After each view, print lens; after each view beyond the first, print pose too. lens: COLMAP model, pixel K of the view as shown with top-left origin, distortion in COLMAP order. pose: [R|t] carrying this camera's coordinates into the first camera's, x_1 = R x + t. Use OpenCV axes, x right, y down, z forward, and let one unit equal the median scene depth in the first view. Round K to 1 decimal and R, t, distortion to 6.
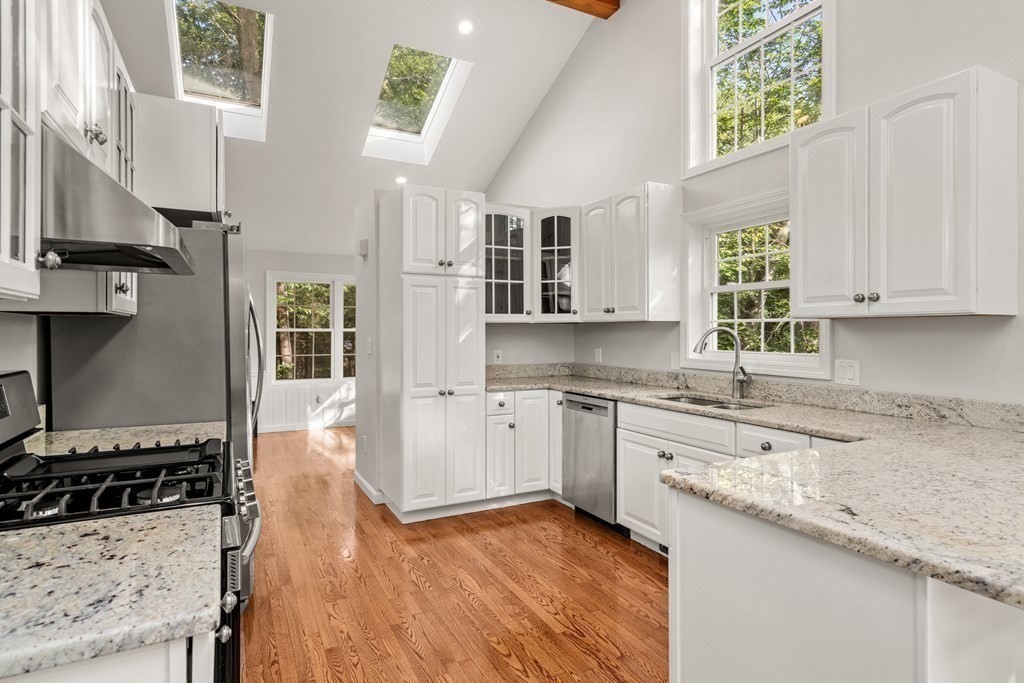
lens RADIAL K [[551.7, 0, 513.9], [0, 551.7, 332.5], [0, 0, 1]] dist [0.002308, 0.000496]
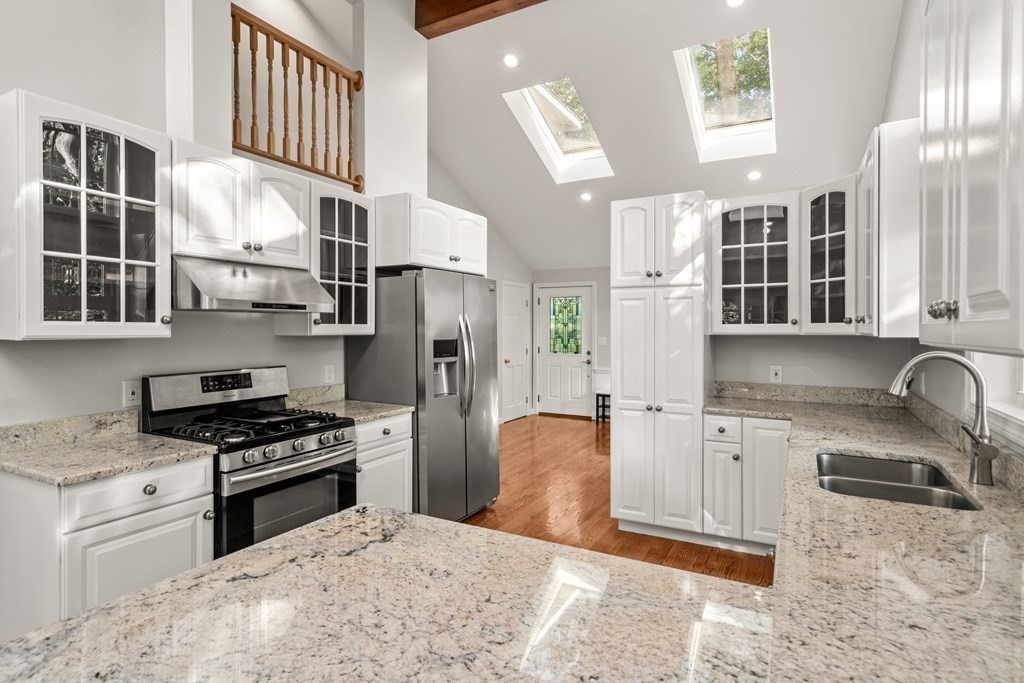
lens RADIAL K [[529.0, 0, 514.7], [0, 529.0, 335.9], [0, 0, 1]] dist [0.000506, 0.000948]
pose [[0.565704, 0.009387, -0.824555, 0.476415], [-0.002525, 0.999950, 0.009651, -0.024352], [0.824604, -0.003378, 0.565700, 0.263107]]
